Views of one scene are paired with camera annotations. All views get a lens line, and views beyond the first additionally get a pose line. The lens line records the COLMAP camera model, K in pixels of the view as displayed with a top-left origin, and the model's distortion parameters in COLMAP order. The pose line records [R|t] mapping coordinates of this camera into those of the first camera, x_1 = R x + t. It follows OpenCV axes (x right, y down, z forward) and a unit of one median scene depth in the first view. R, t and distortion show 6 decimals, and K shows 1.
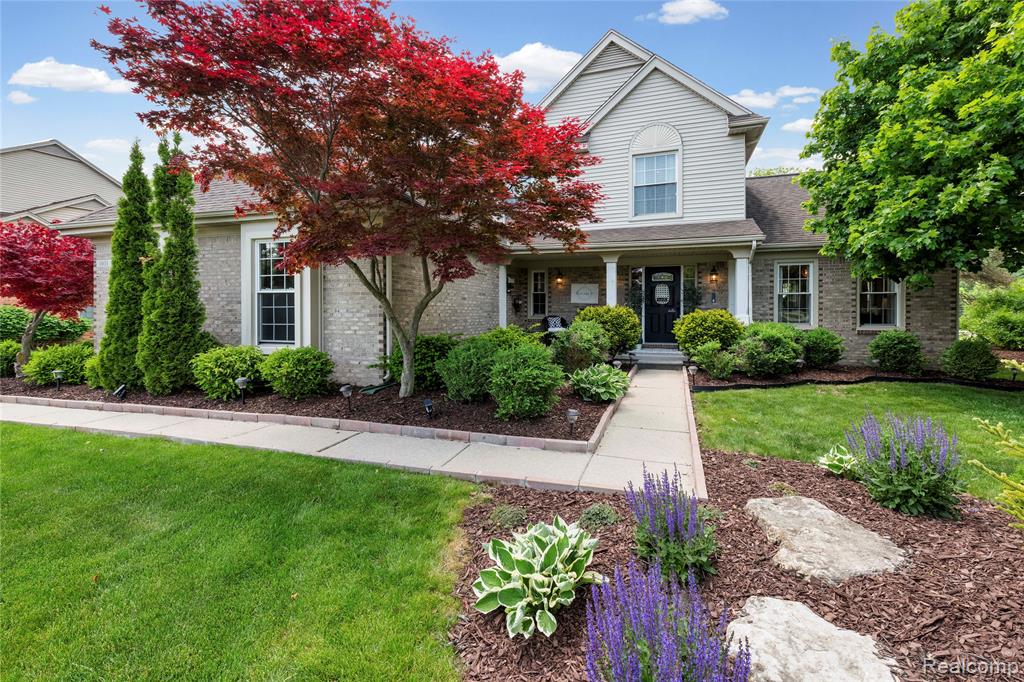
lens RADIAL K [[469.2, 0, 494.4], [0, 469.2, 316.8], [0, 0, 1]] dist [0.011378, -0.000792]
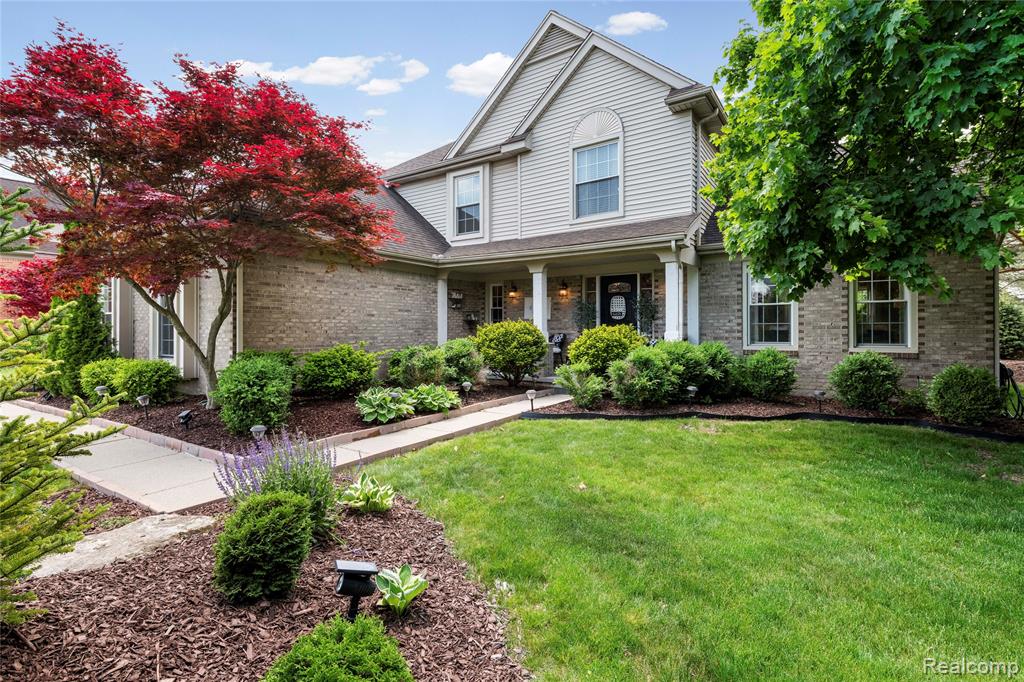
lens RADIAL K [[514.1, 0, 509.9], [0, 514.1, 333.5], [0, 0, 1]] dist [-0.002022, -0.000391]
pose [[0.955924, -0.000679, -0.293614, 0.475265], [-0.001489, 0.999973, -0.007160, 0.005767], [0.293611, 0.007282, 0.955897, 0.058784]]
